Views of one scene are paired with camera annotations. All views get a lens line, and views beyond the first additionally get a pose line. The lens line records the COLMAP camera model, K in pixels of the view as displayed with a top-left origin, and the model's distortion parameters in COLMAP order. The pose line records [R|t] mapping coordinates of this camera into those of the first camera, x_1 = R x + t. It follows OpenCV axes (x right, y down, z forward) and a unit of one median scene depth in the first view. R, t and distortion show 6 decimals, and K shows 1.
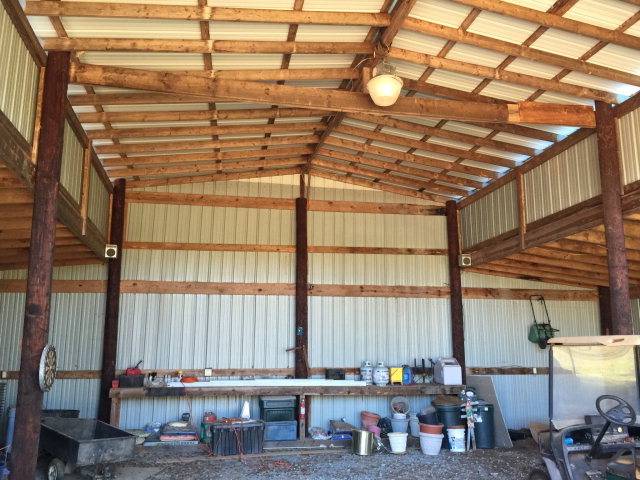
lens RADIAL K [[554.4, 0, 320.0], [0, 554.4, 240.0], [0, 0, 1]] dist [0.048742, -0.003431]
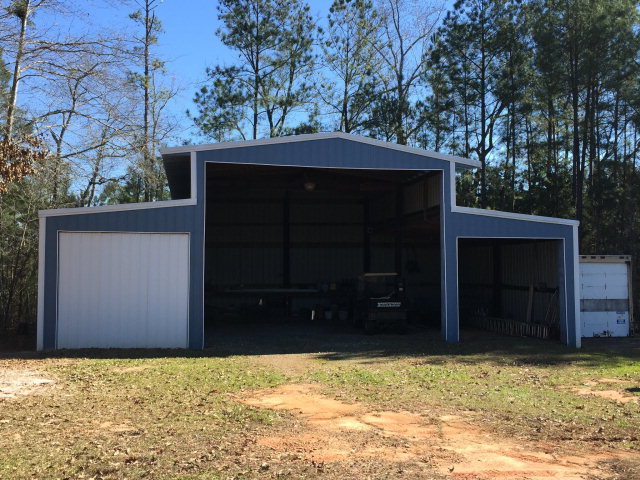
lens RADIAL K [[554.4, 0, 320.0], [0, 554.4, 240.0], [0, 0, 1]] dist [0.048742, -0.003431]
pose [[0.999750, 0.005715, 0.021621, 0.043740], [-0.008996, 0.987900, 0.154830, -0.242026], [-0.020474, -0.154986, 0.987705, -0.983067]]
